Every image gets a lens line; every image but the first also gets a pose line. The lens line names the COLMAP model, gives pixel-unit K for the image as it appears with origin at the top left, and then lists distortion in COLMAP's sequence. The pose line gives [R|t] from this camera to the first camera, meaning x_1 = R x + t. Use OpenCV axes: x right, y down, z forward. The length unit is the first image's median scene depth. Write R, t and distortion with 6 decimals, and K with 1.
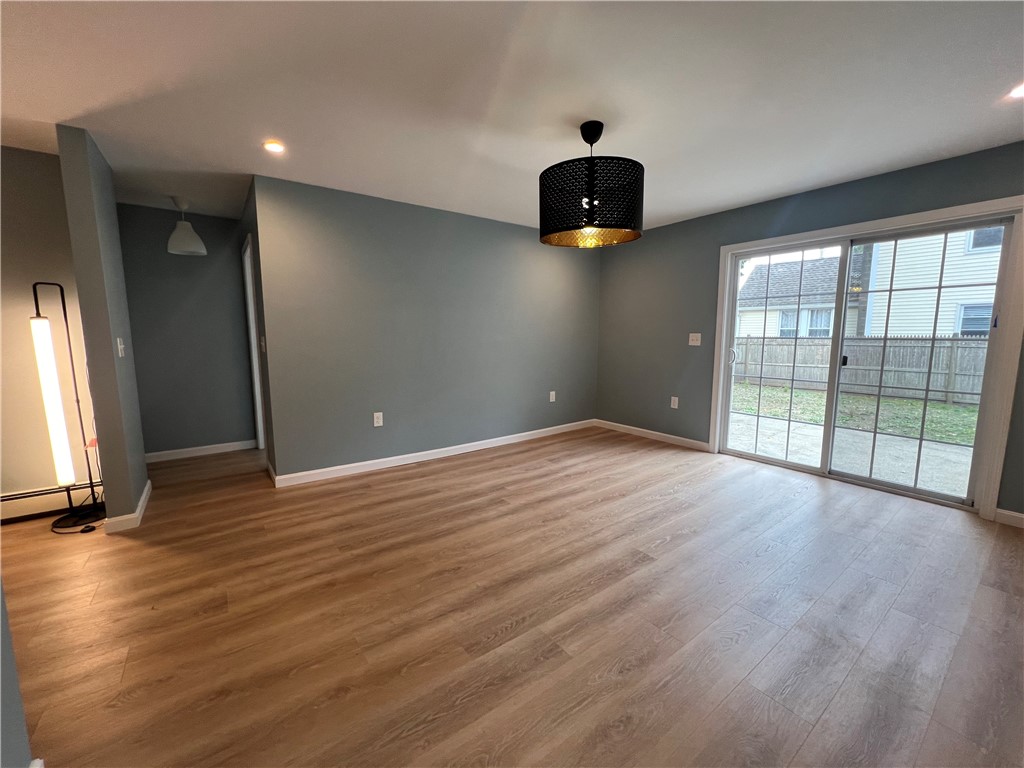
lens RADIAL K [[408.9, 0, 509.7], [0, 408.9, 381.4], [0, 0, 1]] dist [-0.001523, 0.000895]
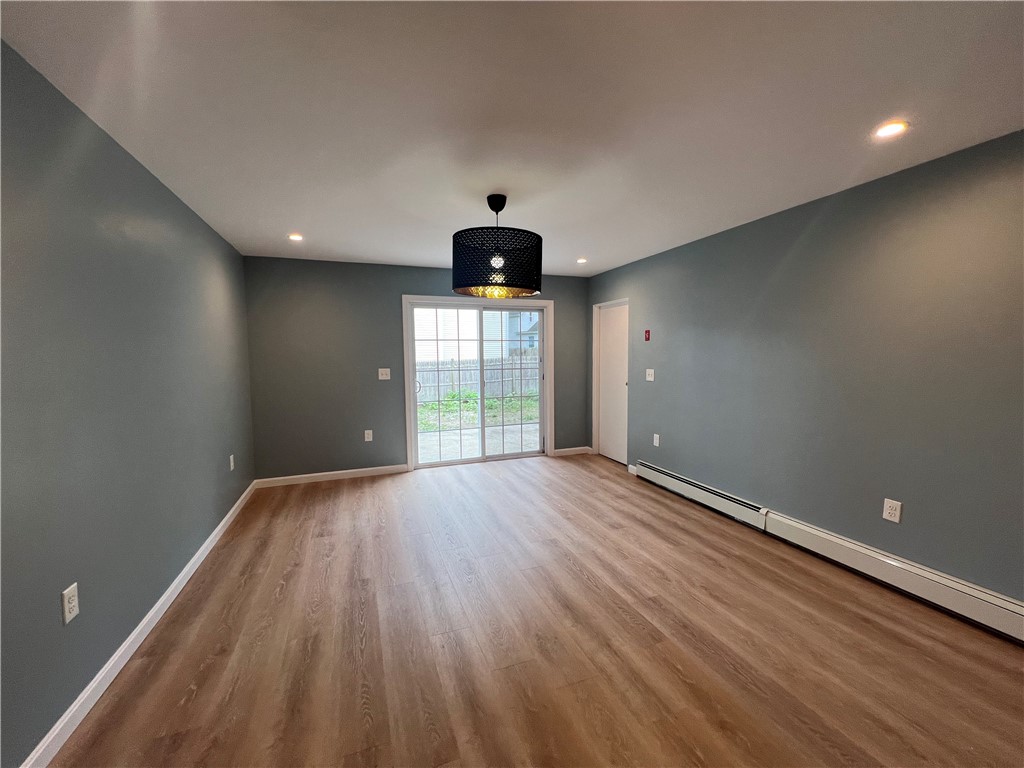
lens RADIAL K [[408.9, 0, 509.9], [0, 408.9, 381.1], [0, 0, 1]] dist [-0.001523, 0.000895]
pose [[0.269021, -0.063285, 0.961053, -0.629180], [0.123711, 0.991844, 0.030683, -0.094092], [-0.955156, 0.110639, 0.274656, 0.472377]]
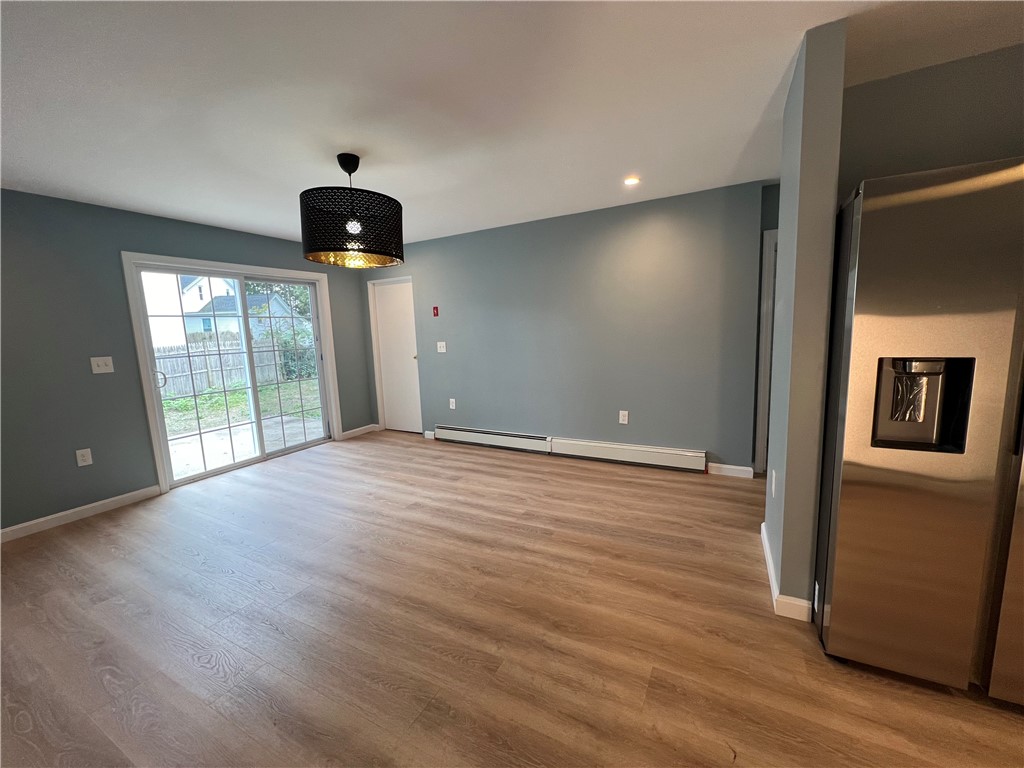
lens RADIAL K [[408.9, 0, 506.7], [0, 408.9, 382.9], [0, 0, 1]] dist [-0.001523, 0.000895]
pose [[-0.424508, -0.098030, 0.900102, -0.676625], [0.147618, 0.973327, 0.175625, -0.115242], [-0.893310, 0.207425, -0.398714, 0.793377]]
